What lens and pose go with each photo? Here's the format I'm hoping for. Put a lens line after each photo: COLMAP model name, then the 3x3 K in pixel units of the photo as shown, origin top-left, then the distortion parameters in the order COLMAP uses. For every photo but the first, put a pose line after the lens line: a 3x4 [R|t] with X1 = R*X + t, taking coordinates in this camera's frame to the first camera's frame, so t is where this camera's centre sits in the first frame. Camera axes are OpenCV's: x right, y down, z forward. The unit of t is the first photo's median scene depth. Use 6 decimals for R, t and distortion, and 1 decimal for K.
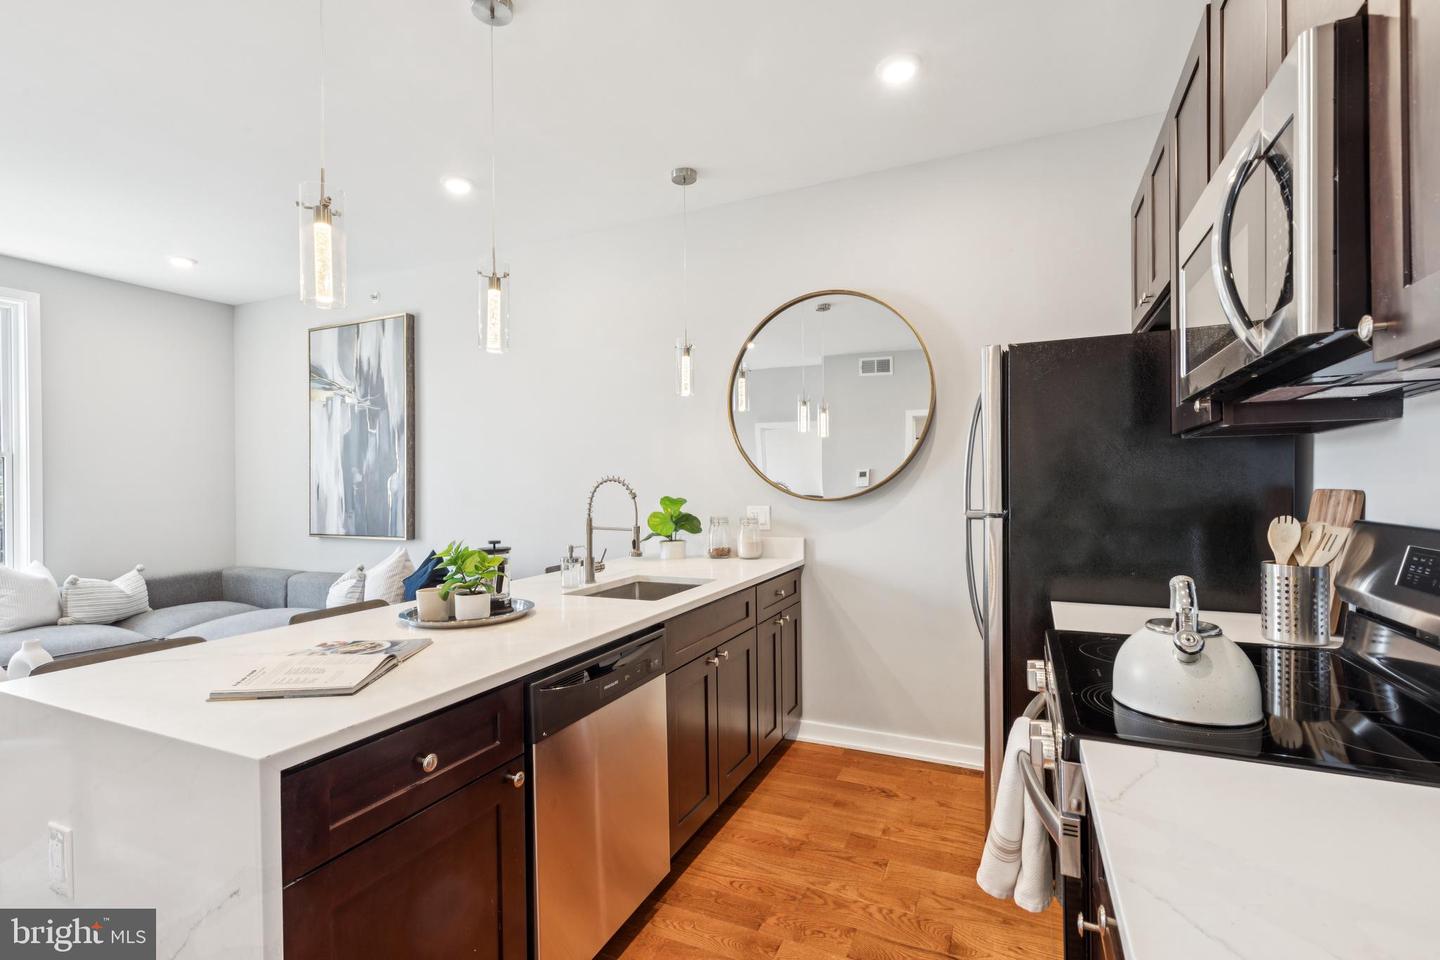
lens RADIAL K [[657.2, 0, 719.0], [0, 657.2, 485.9], [0, 0, 1]] dist [0.003725, -0.000160]
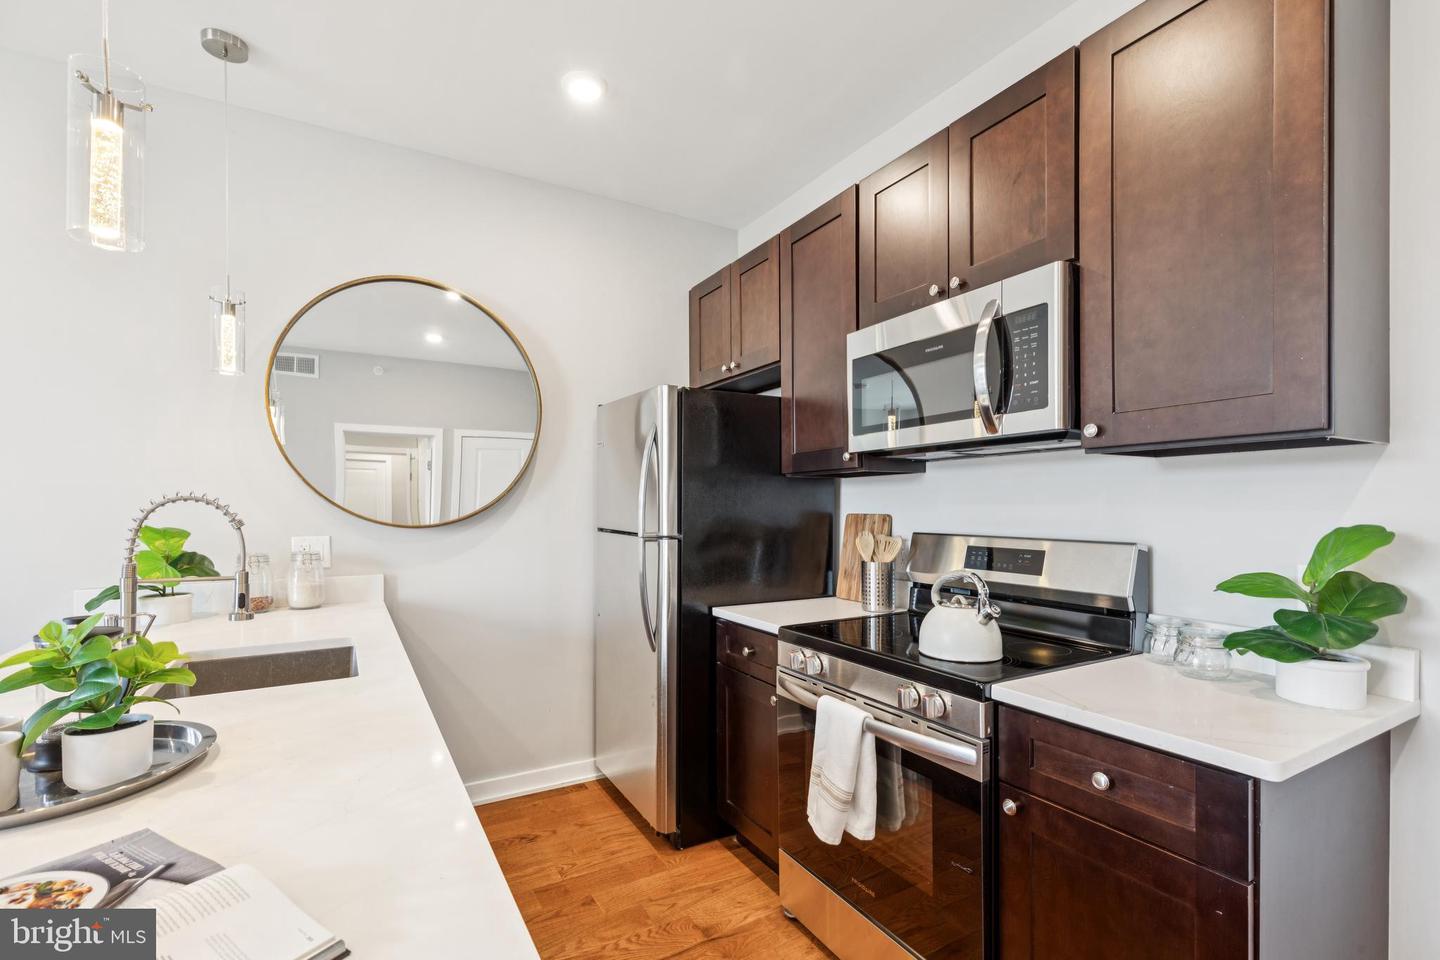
lens RADIAL K [[657.2, 0, 724.2], [0, 657.2, 507.6], [0, 0, 1]] dist [0.003725, -0.000160]
pose [[0.571115, 0.007548, 0.820836, -0.397960], [-0.004637, 0.999971, -0.005970, 0.000066], [-0.820857, -0.000396, 0.571133, 0.259855]]
